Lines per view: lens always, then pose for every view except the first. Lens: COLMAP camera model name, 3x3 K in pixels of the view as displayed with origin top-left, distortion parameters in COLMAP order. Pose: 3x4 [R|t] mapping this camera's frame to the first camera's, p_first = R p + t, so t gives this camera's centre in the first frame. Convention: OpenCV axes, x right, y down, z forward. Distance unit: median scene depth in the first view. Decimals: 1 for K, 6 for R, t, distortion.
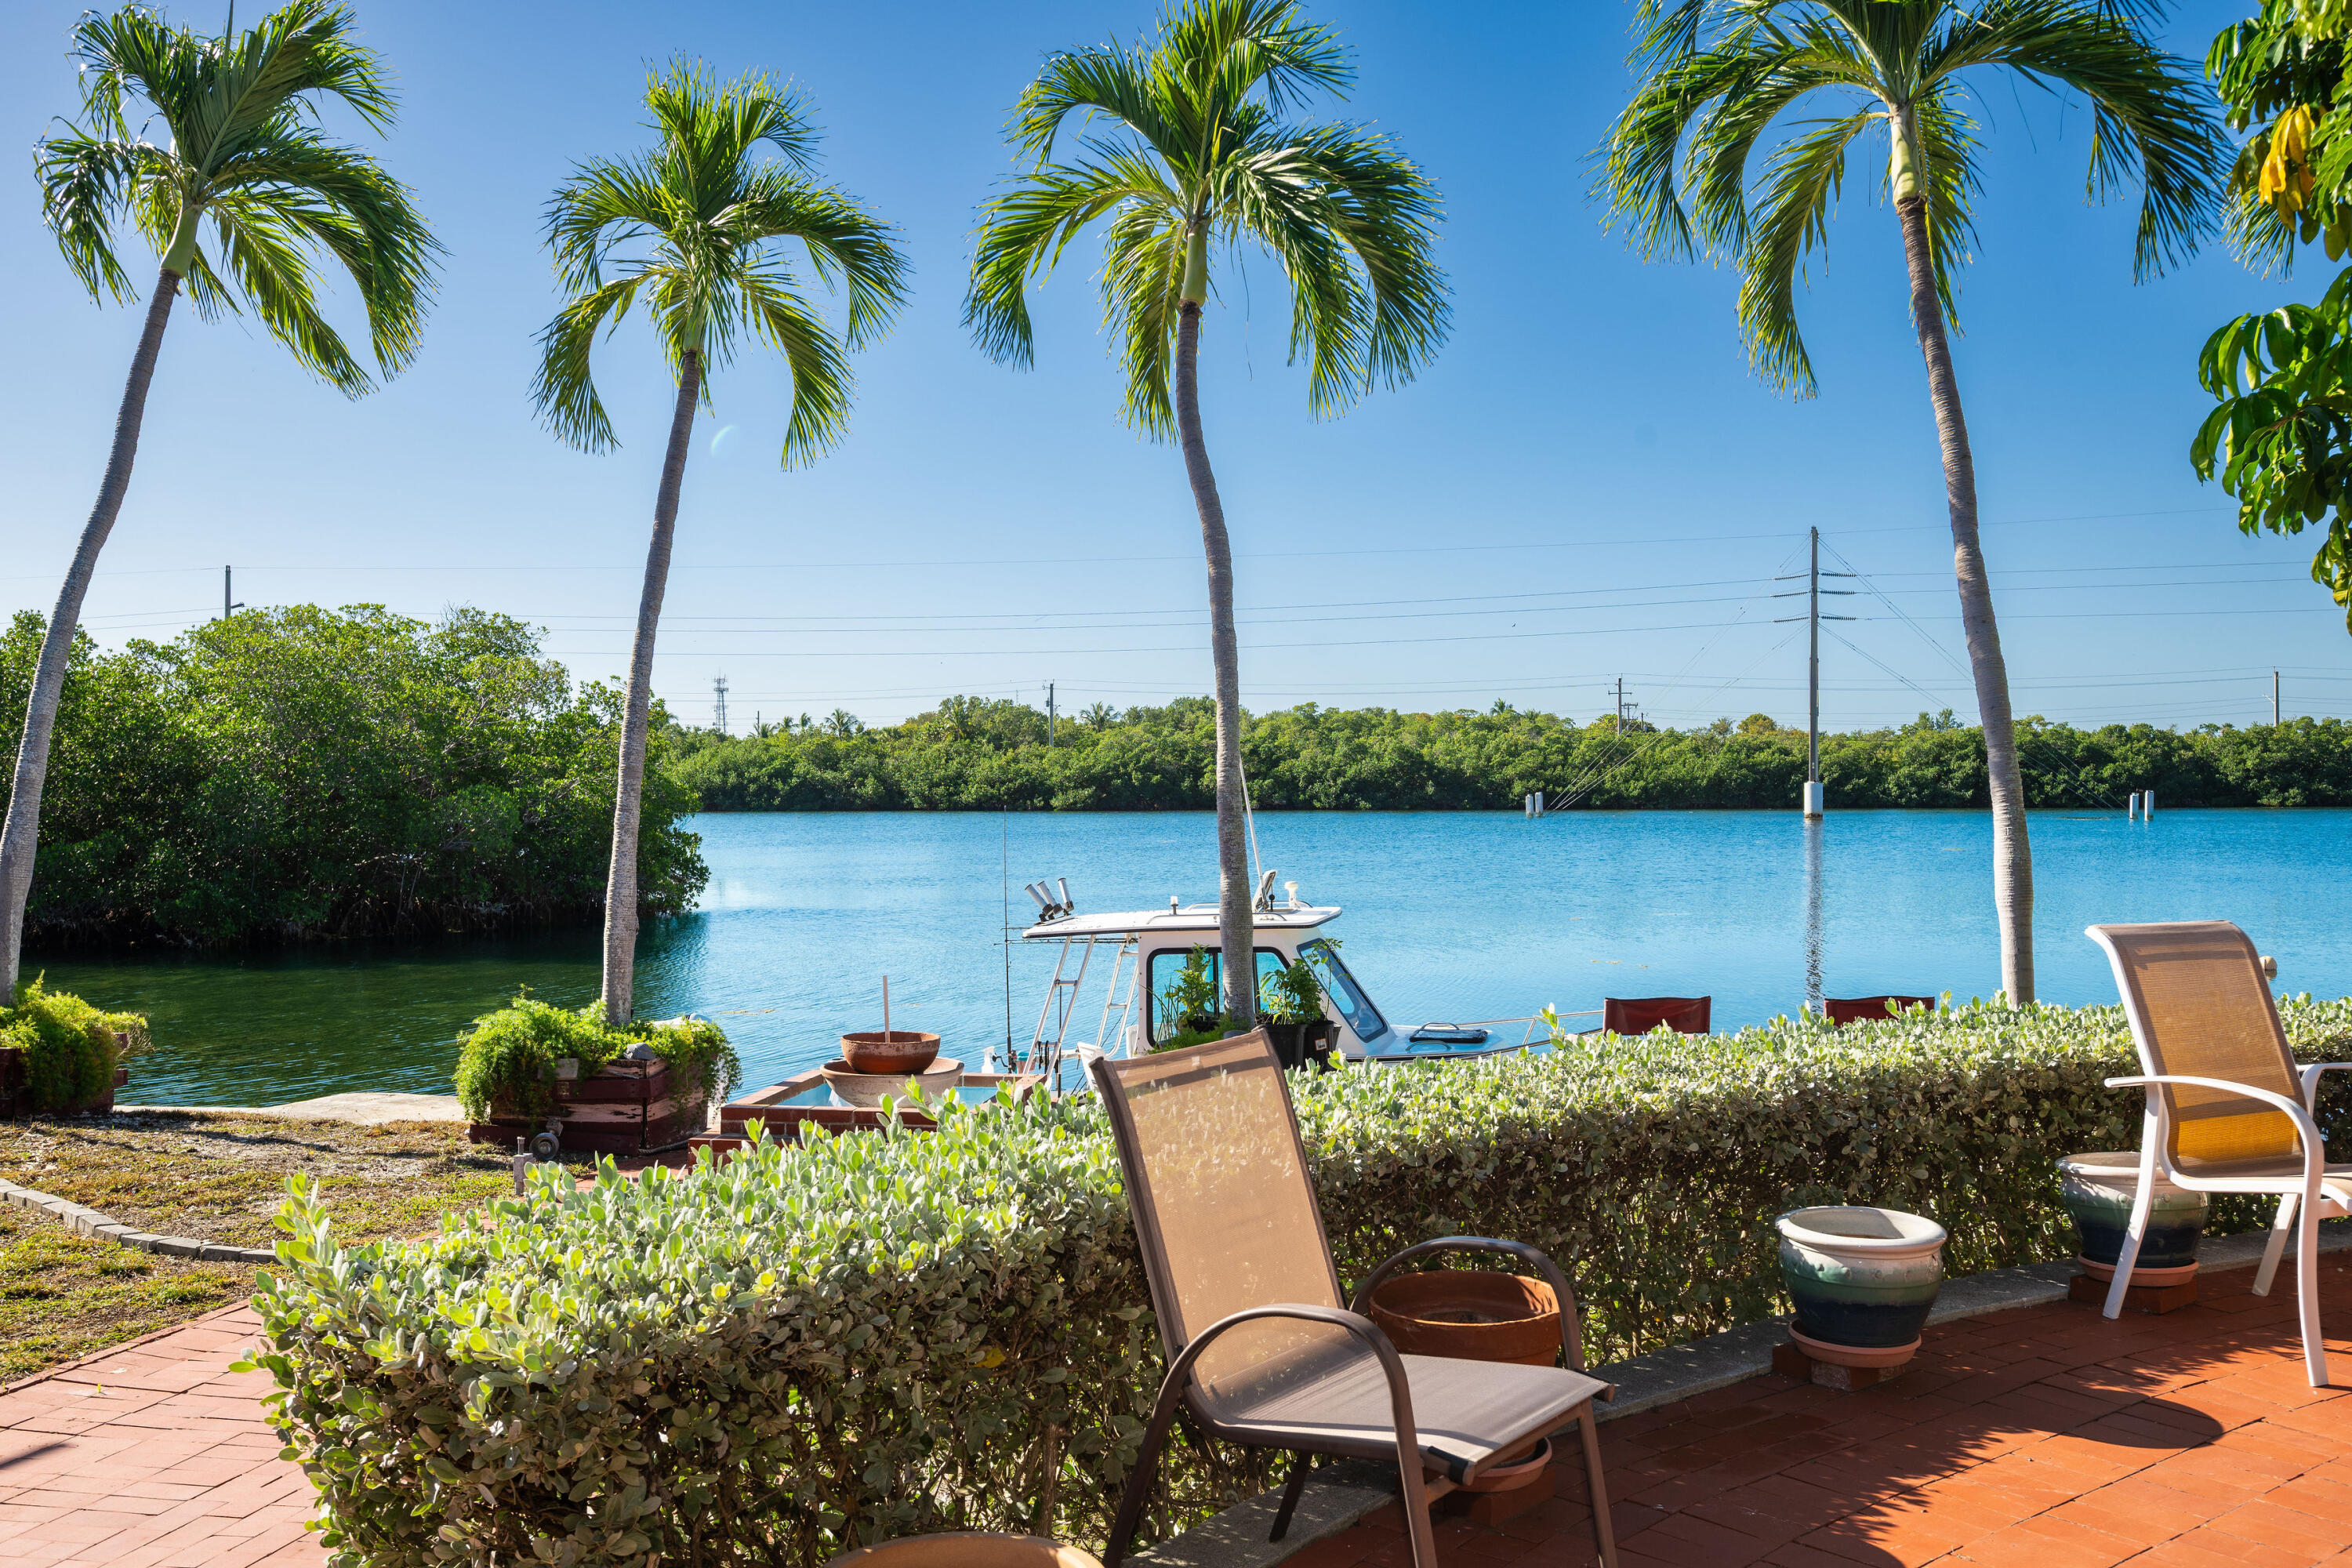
lens RADIAL K [[1914.5, 0, 1188.2], [0, 1914.5, 800.4], [0, 0, 1]] dist [-0.006683, 0.004378]
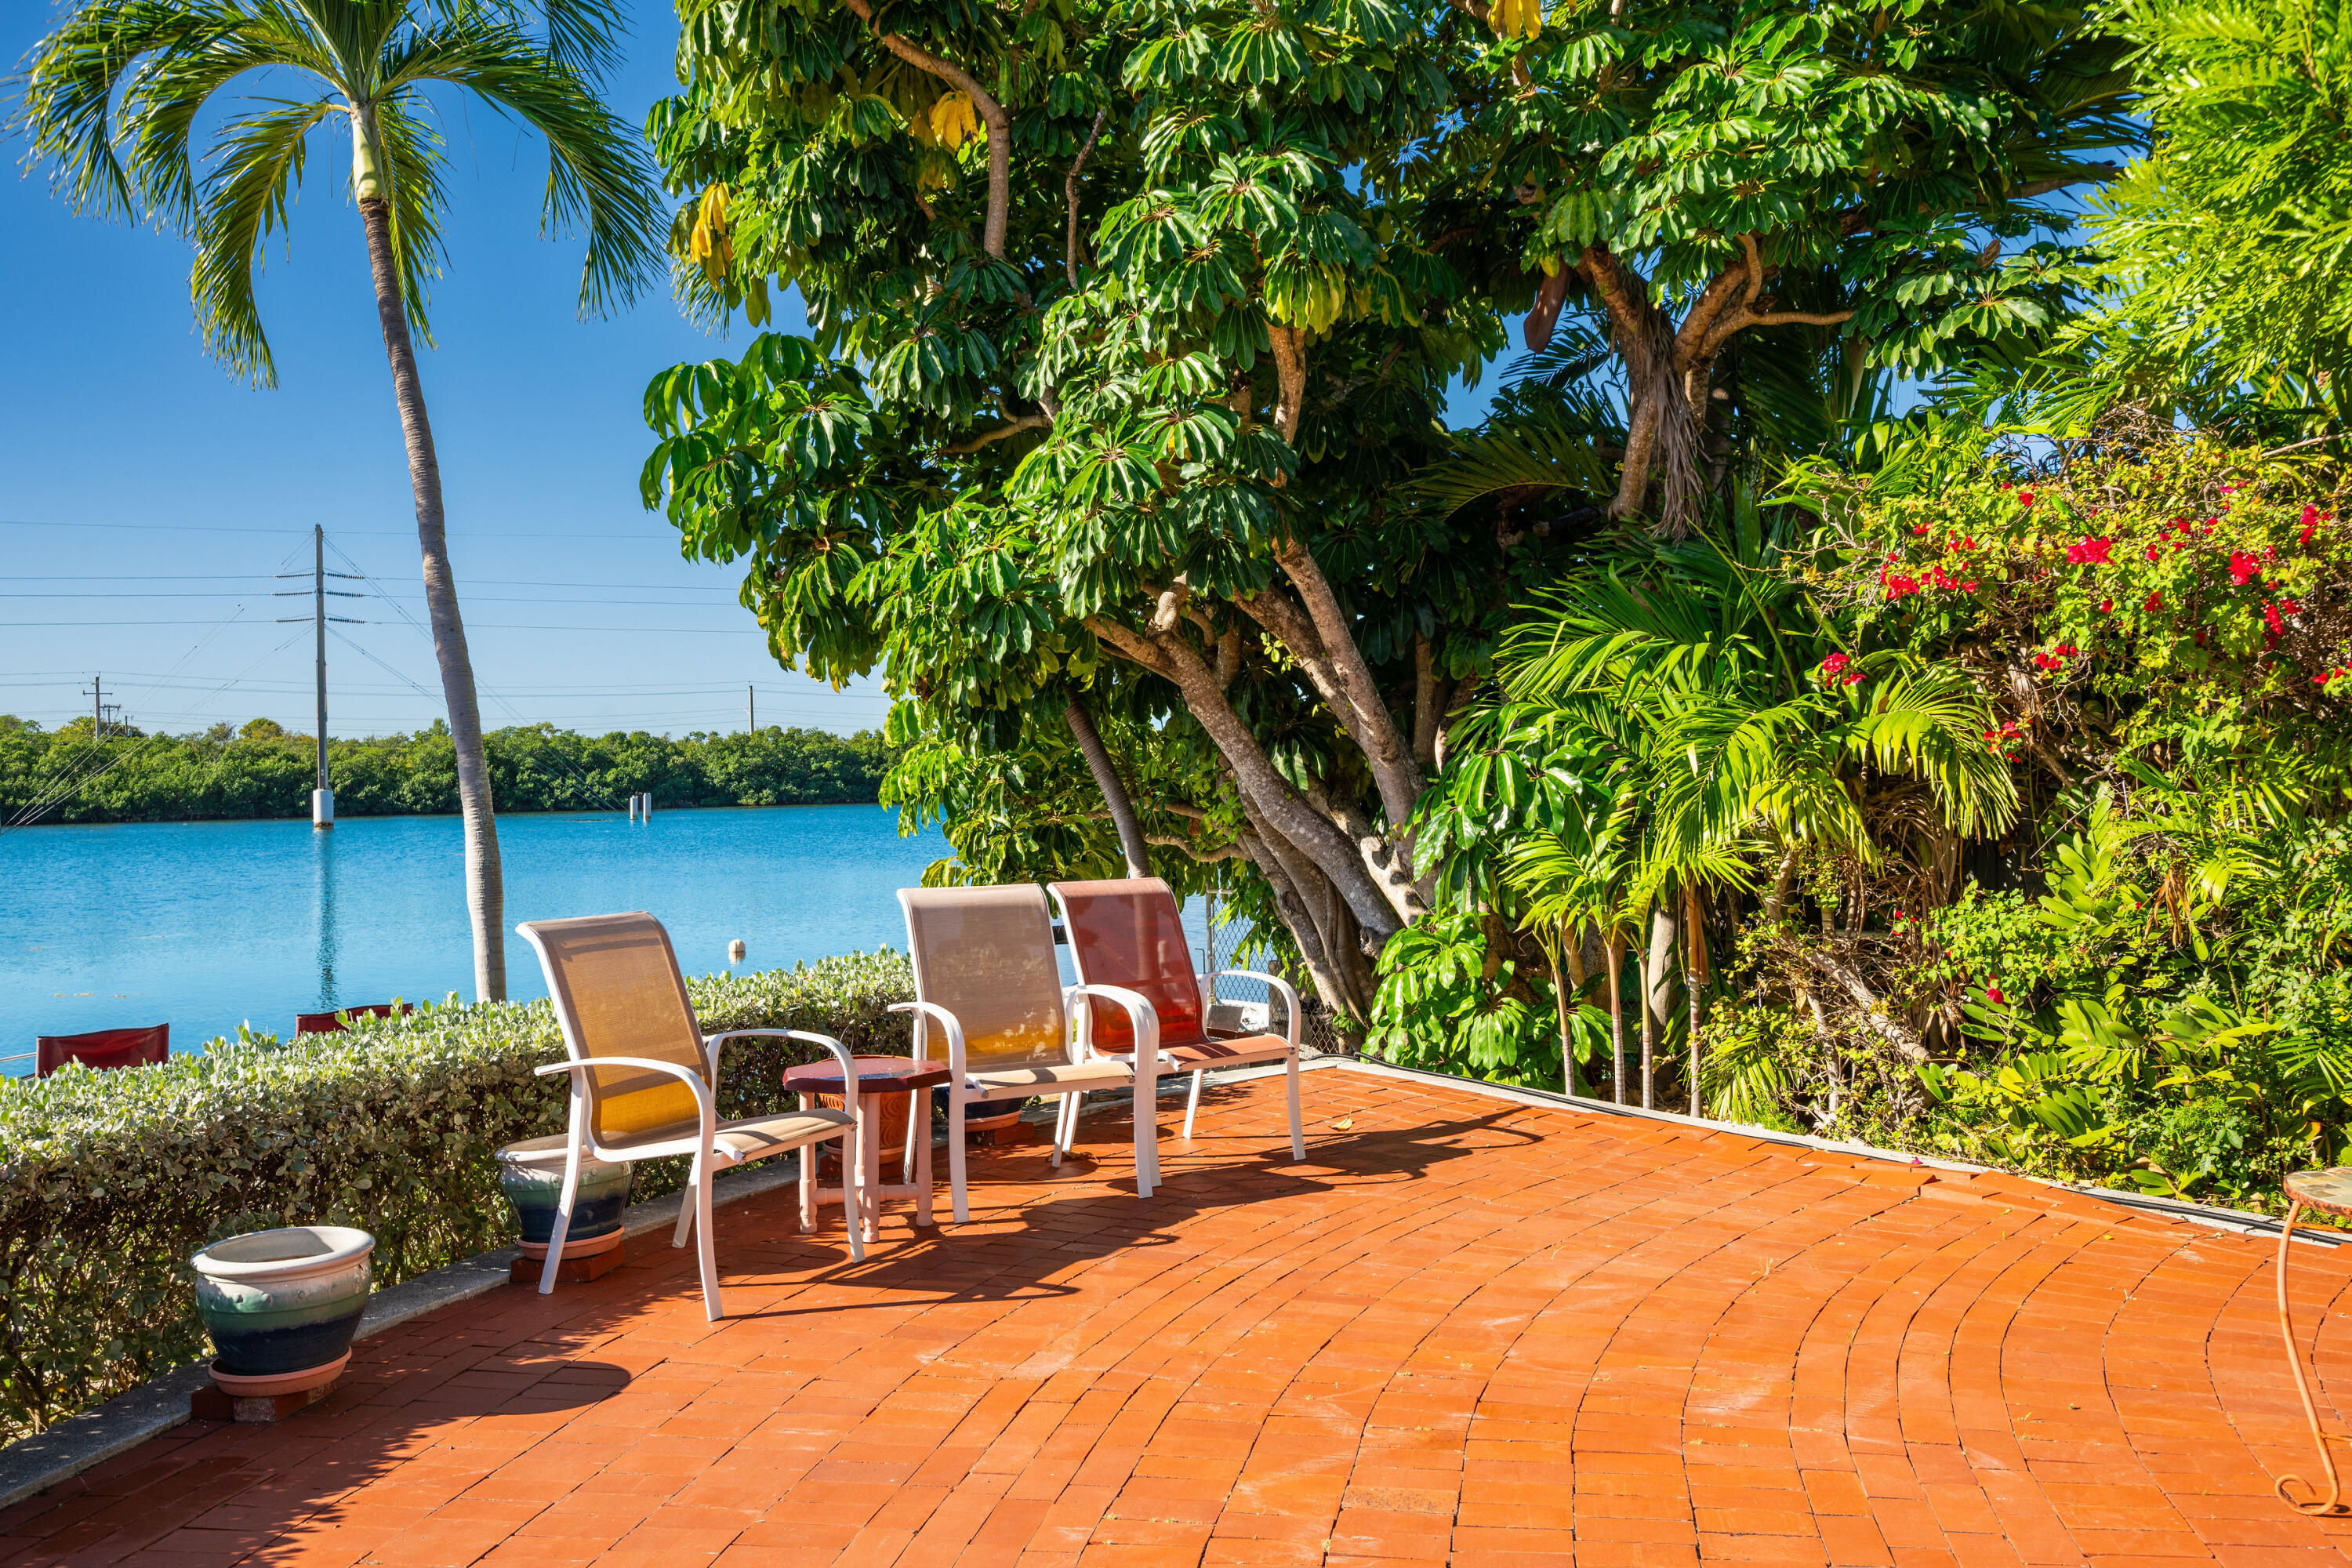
lens RADIAL K [[1914.5, 0, 1174.5], [0, 1914.5, 794.2], [0, 0, 1]] dist [-0.006683, 0.004378]
pose [[0.743054, -0.016134, 0.669037, 0.009157], [0.020511, 0.999789, 0.001331, 0.000156], [-0.668917, 0.012734, 0.743228, -0.005030]]
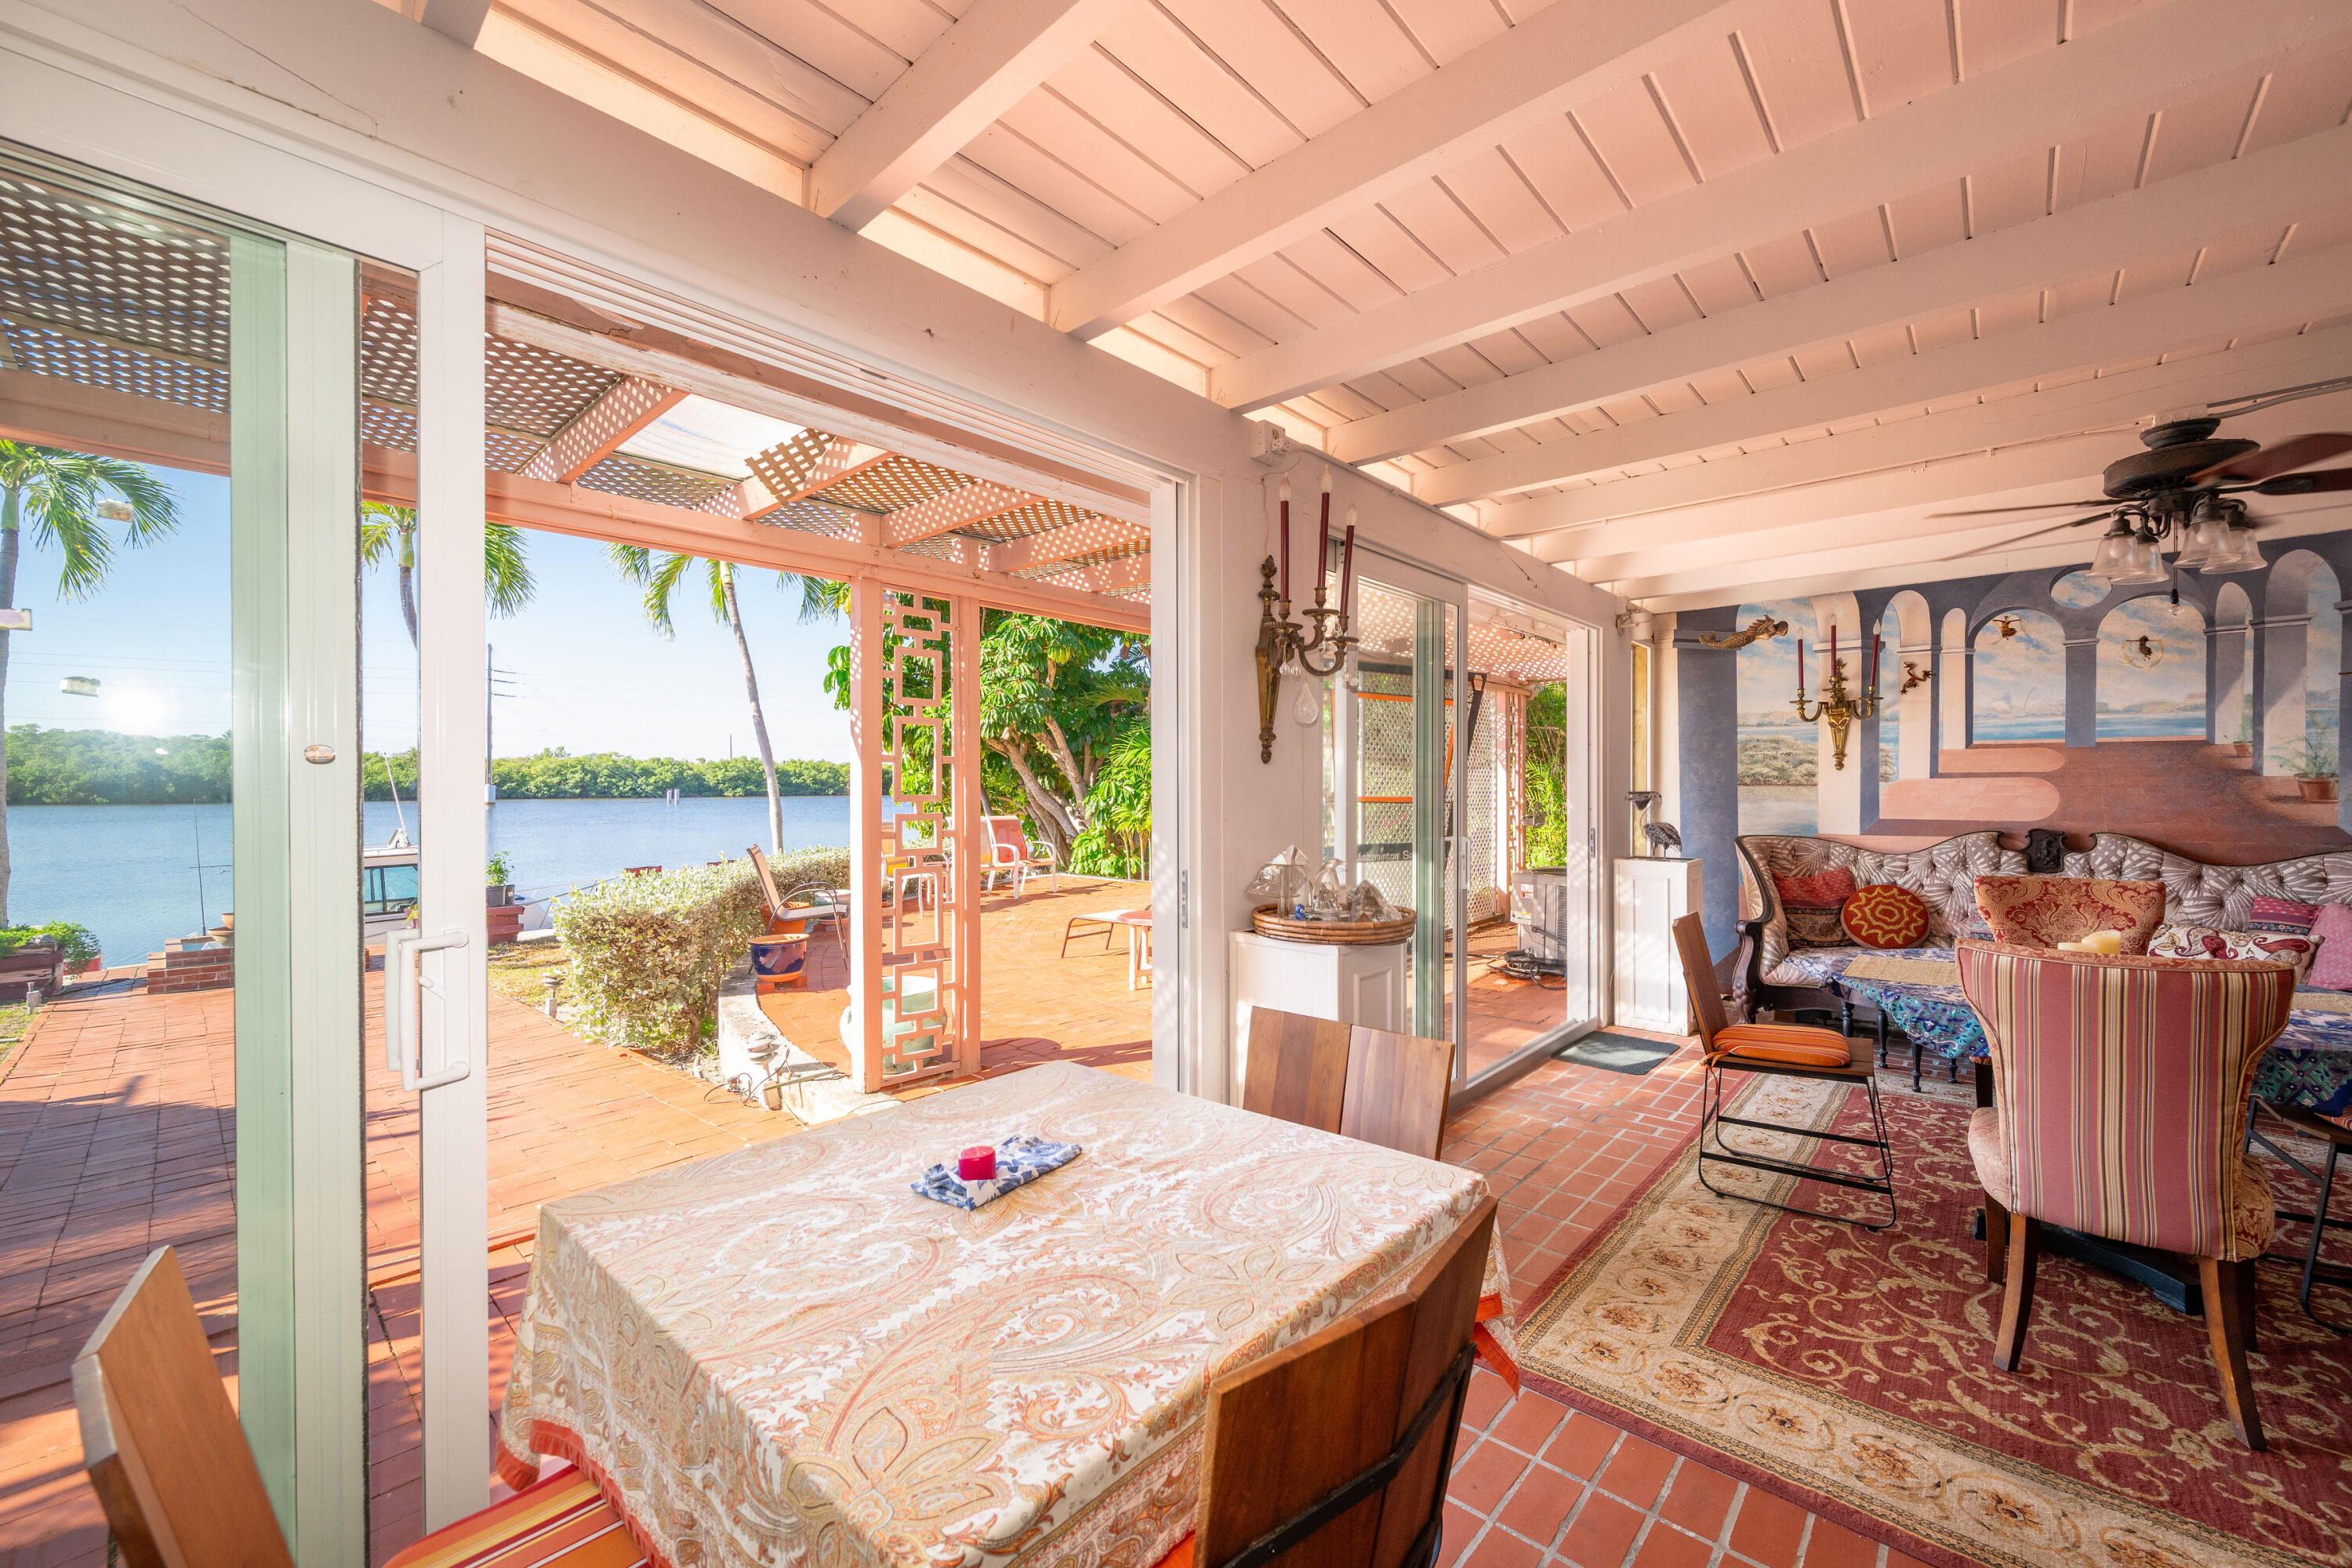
lens RADIAL K [[919.6, 0, 1178.4], [0, 919.6, 793.8], [0, 0, 1]] dist [-0.003151, 0.000030]
pose [[0.555137, -0.005165, 0.831743, -0.197351], [0.005311, 0.999982, 0.002665, 0.000782], [-0.831742, 0.002938, 0.555155, -0.162140]]
